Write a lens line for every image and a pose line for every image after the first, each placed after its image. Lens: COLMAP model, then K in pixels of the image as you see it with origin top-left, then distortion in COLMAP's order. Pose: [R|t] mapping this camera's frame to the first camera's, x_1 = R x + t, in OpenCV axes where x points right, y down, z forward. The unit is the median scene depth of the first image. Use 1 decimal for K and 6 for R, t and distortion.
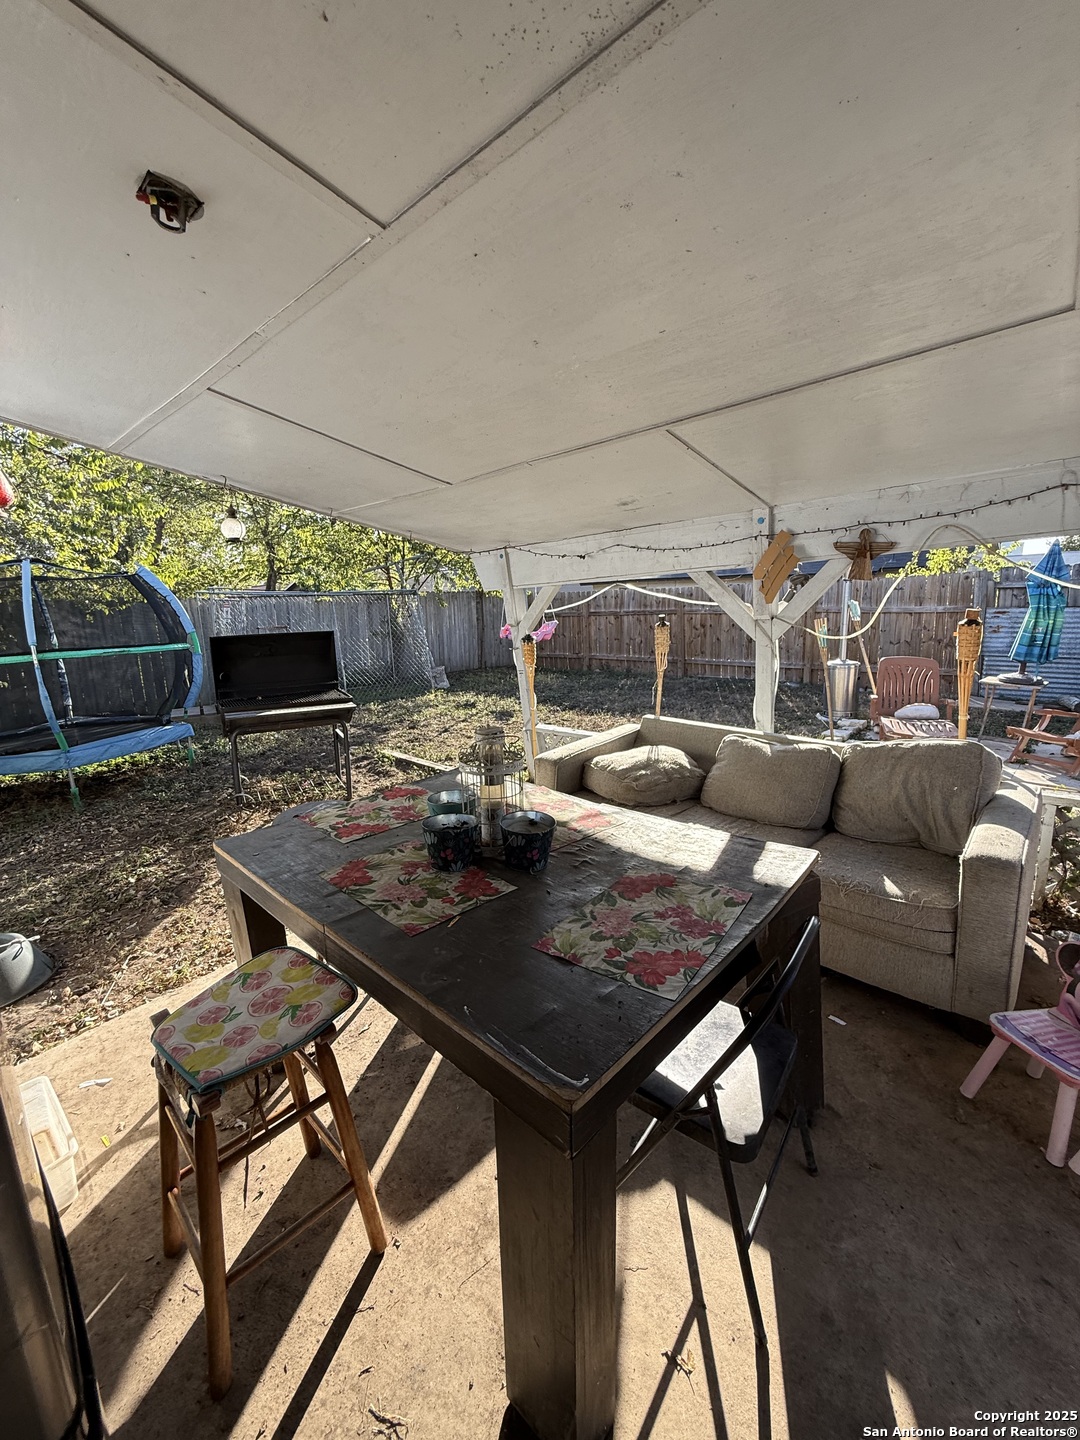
lens RADIAL K [[577.0, 0, 541.0], [0, 577.0, 718.9], [0, 0, 1]] dist [-0.000114, 0.000585]
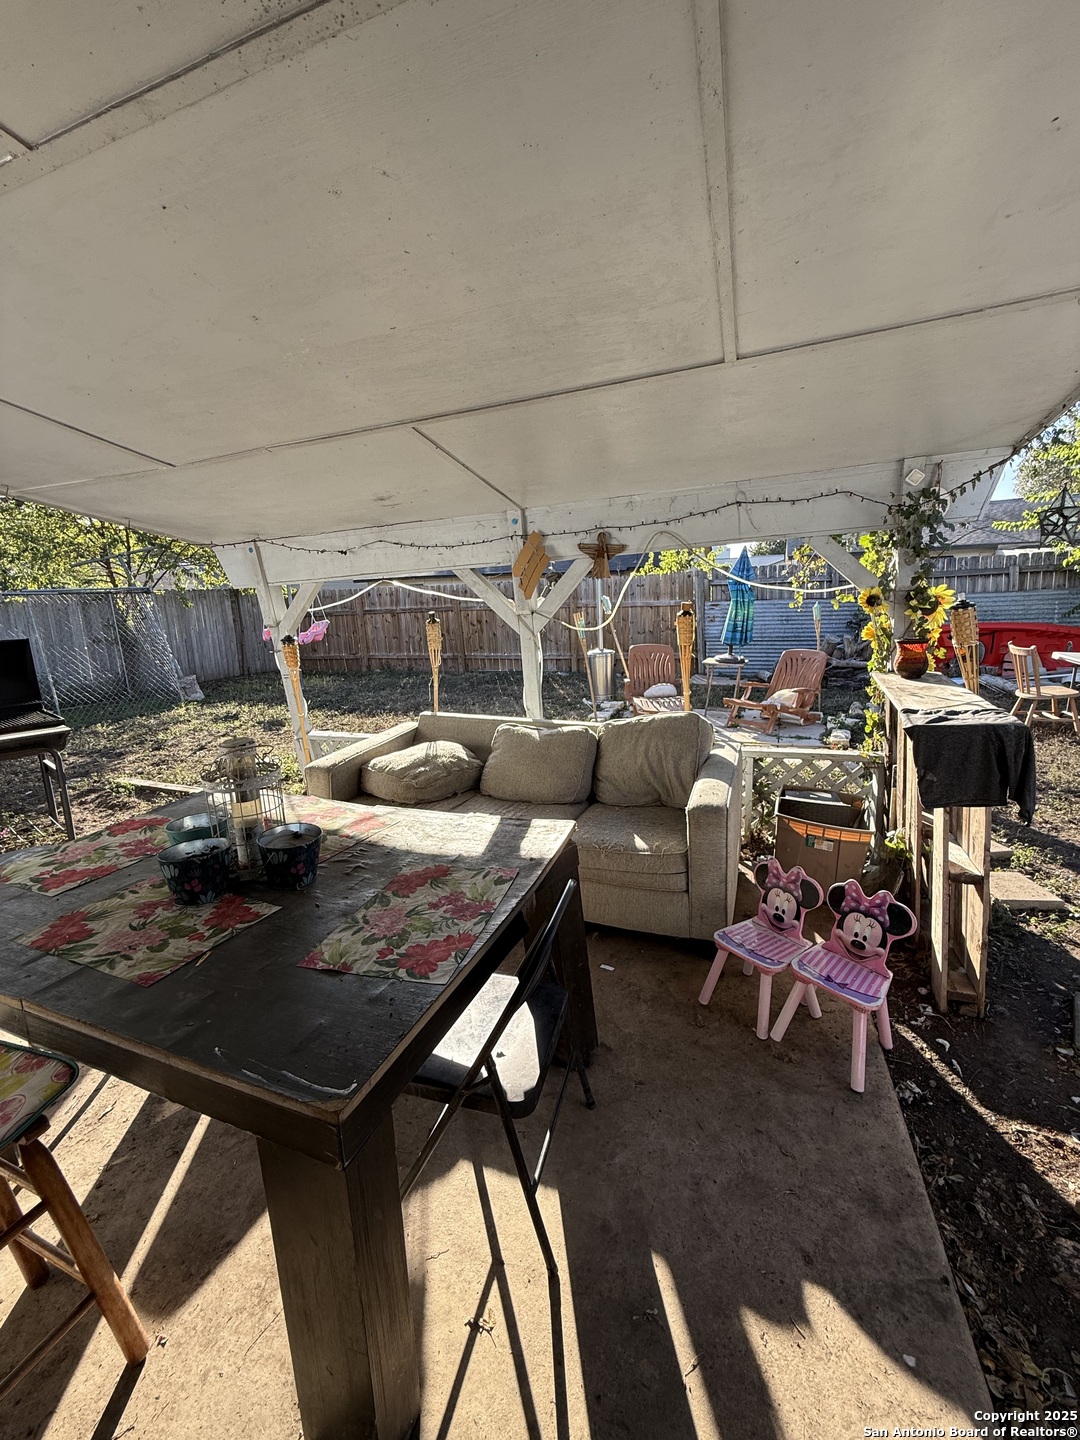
lens RADIAL K [[577.0, 0, 540.2], [0, 577.0, 718.4], [0, 0, 1]] dist [-0.000114, 0.000585]
pose [[0.931090, -0.083010, 0.355219, 0.036419], [0.081690, 0.996482, 0.018742, 0.005089], [-0.355525, 0.011567, 0.934595, -0.017968]]
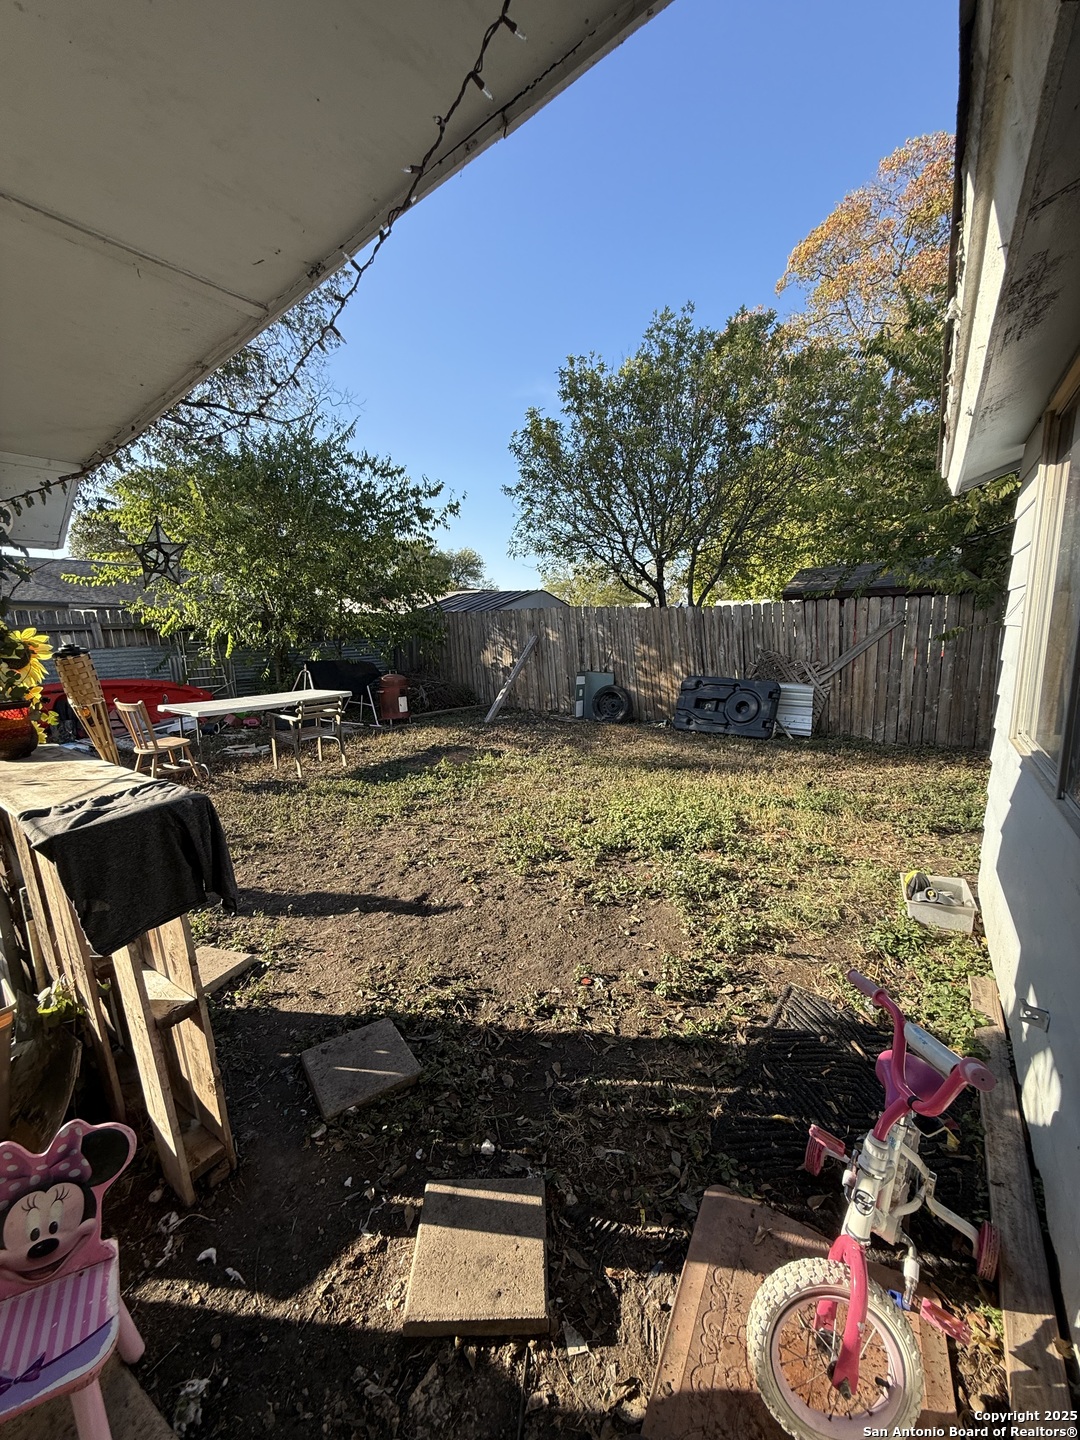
lens RADIAL K [[577.0, 0, 543.0], [0, 577.0, 713.0], [0, 0, 1]] dist [-0.000114, 0.000585]
pose [[-0.137929, -0.109310, 0.984392, 0.384060], [0.211470, 0.967722, 0.137090, -0.016176], [-0.967603, 0.227078, -0.110361, 0.259908]]
